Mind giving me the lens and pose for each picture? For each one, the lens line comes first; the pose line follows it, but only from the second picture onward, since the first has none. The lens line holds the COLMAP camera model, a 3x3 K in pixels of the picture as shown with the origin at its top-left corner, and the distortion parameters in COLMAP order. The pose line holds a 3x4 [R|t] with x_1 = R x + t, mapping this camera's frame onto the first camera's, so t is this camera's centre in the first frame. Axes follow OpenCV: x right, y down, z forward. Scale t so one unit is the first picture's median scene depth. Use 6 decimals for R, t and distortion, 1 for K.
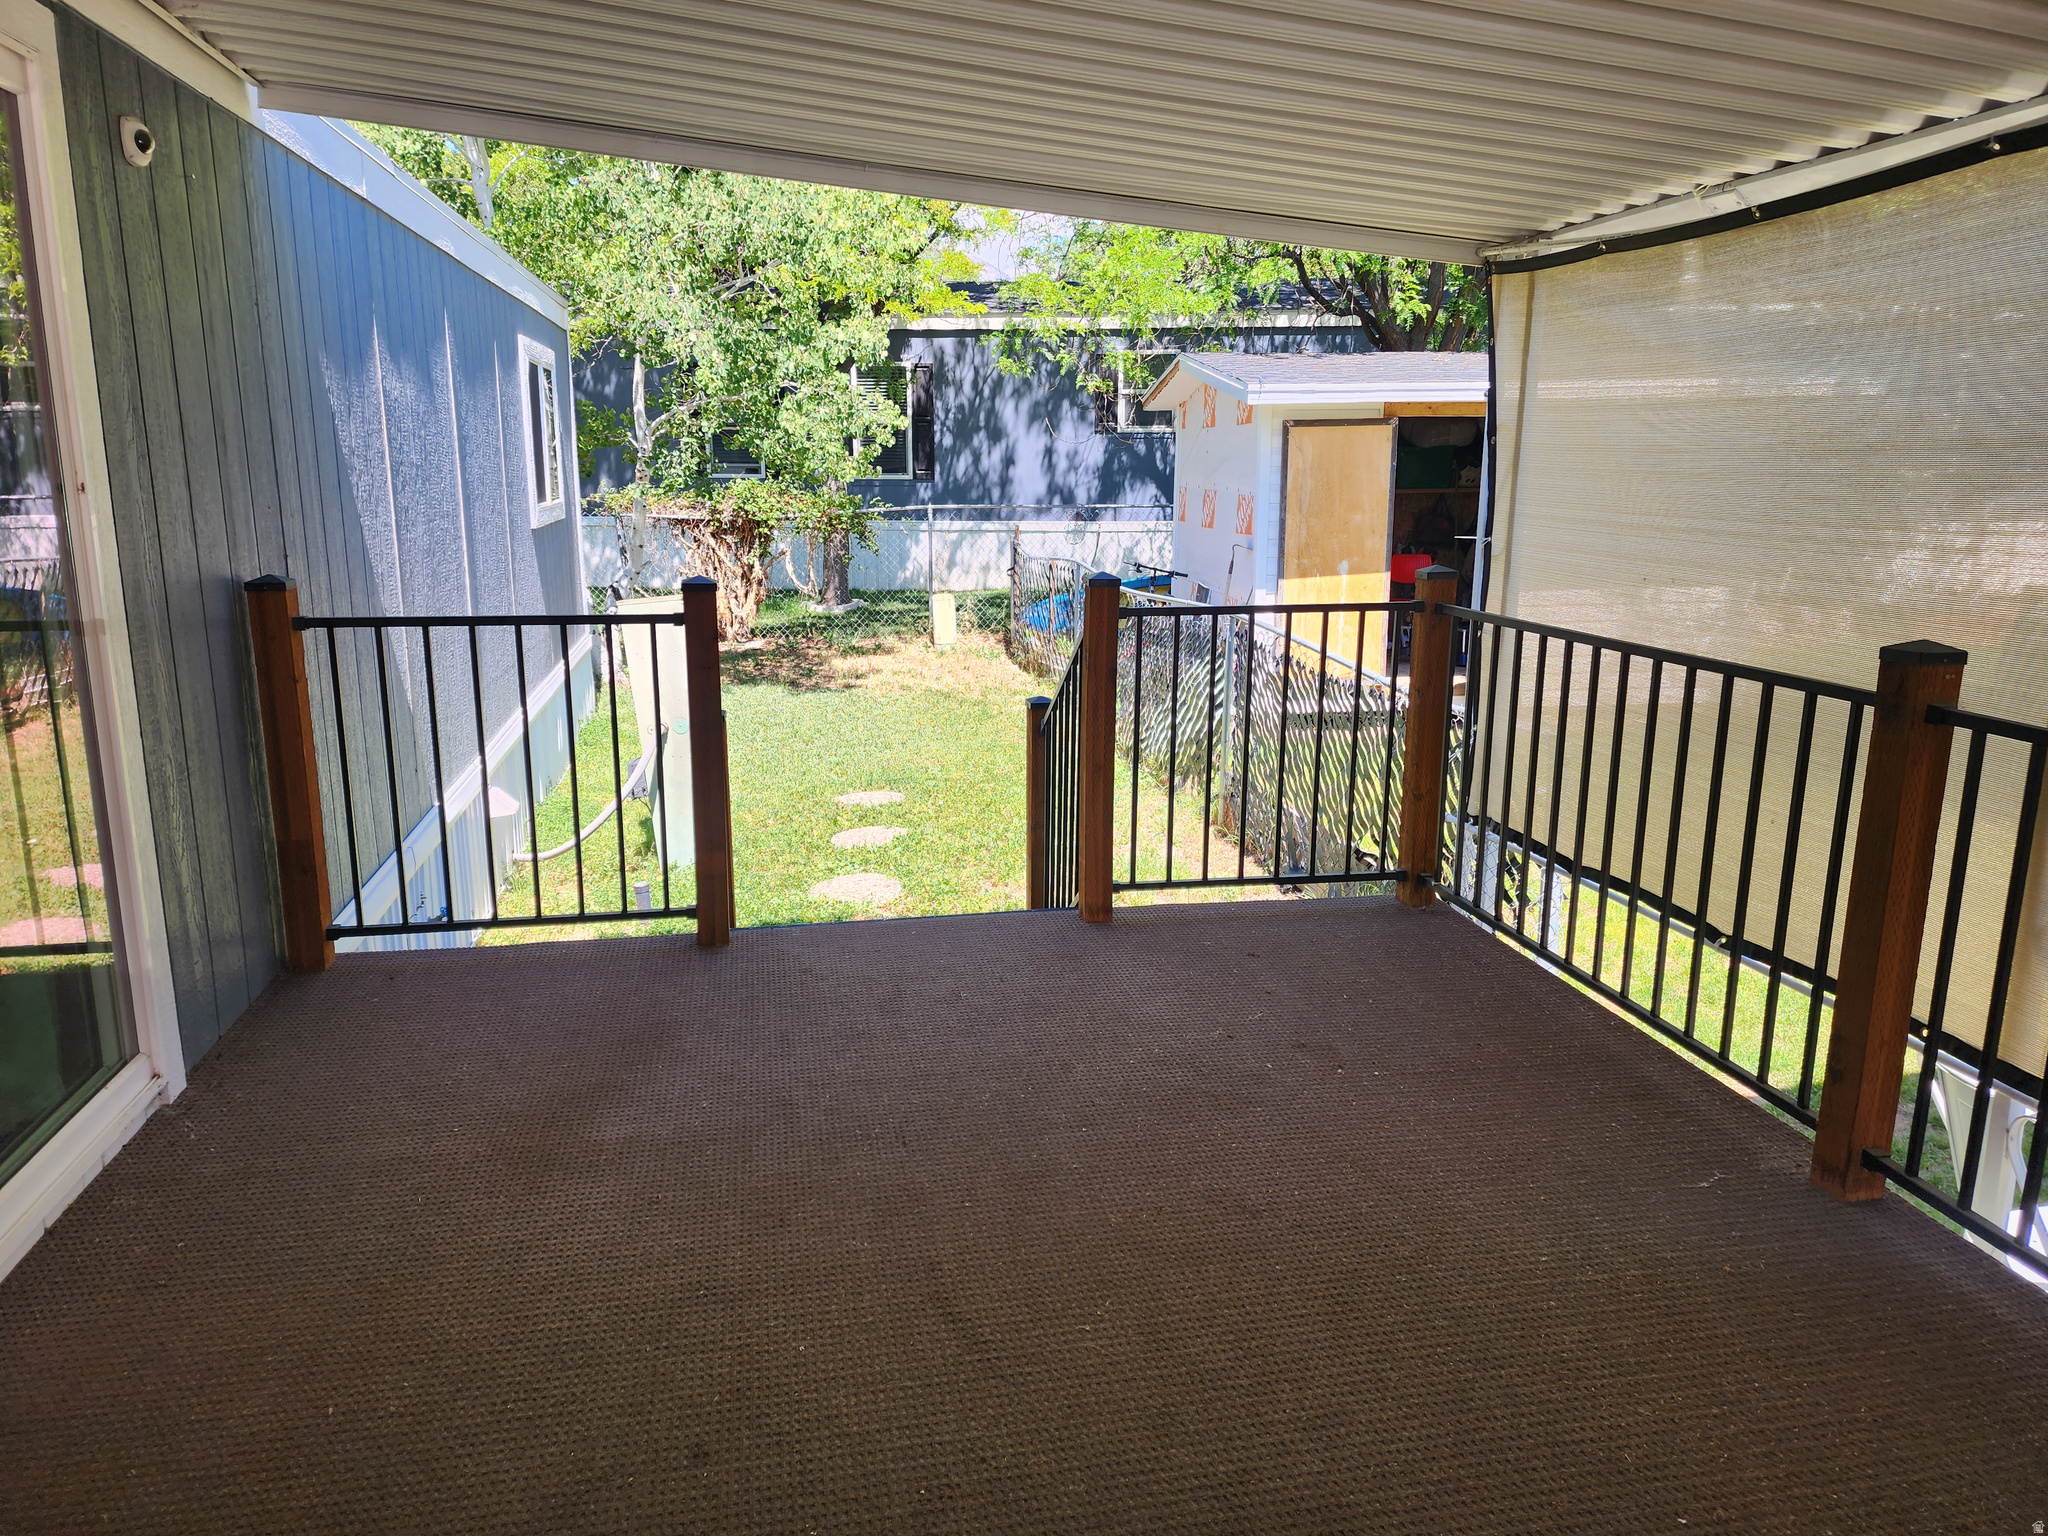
lens RADIAL K [[1379.9, 0, 1024.0], [0, 1379.9, 768.0], [0, 0, 1]] dist [0.063258, -0.053504]
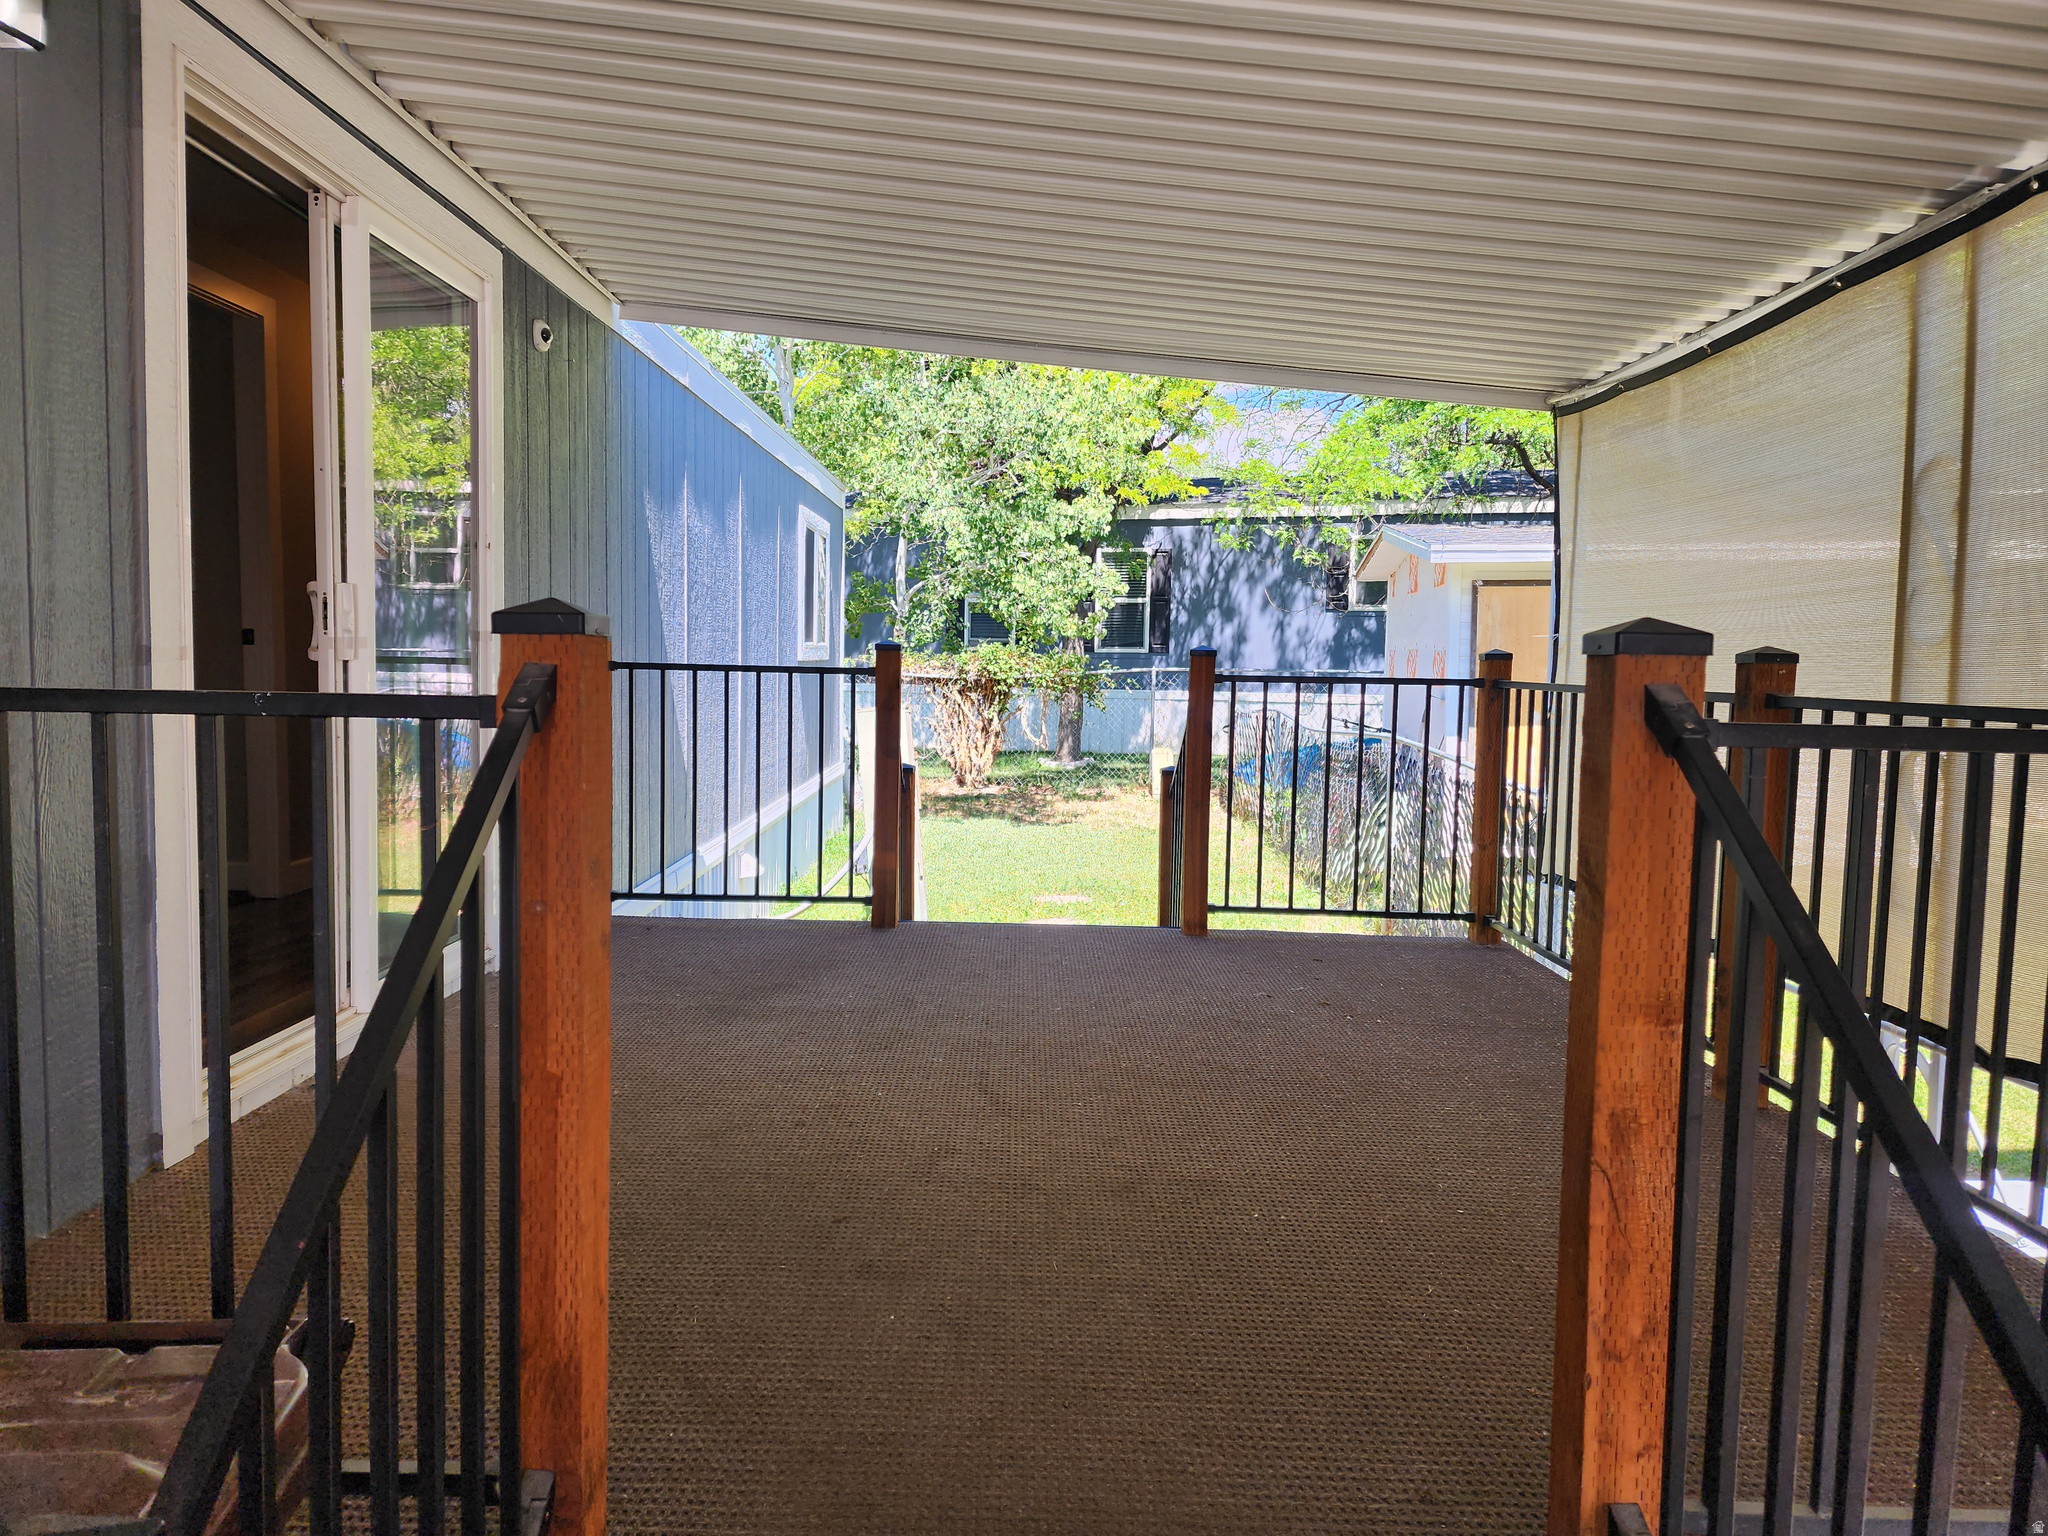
lens RADIAL K [[1364.0, 0, 1004.7], [0, 1364.0, 762.9], [0, 0, 1]] dist [0.099136, -0.091668]
pose [[0.979557, 0.030528, -0.198836, 0.045633], [-0.058172, 0.989176, -0.134708, 0.048919], [0.192572, 0.143521, 0.970731, -0.078011]]
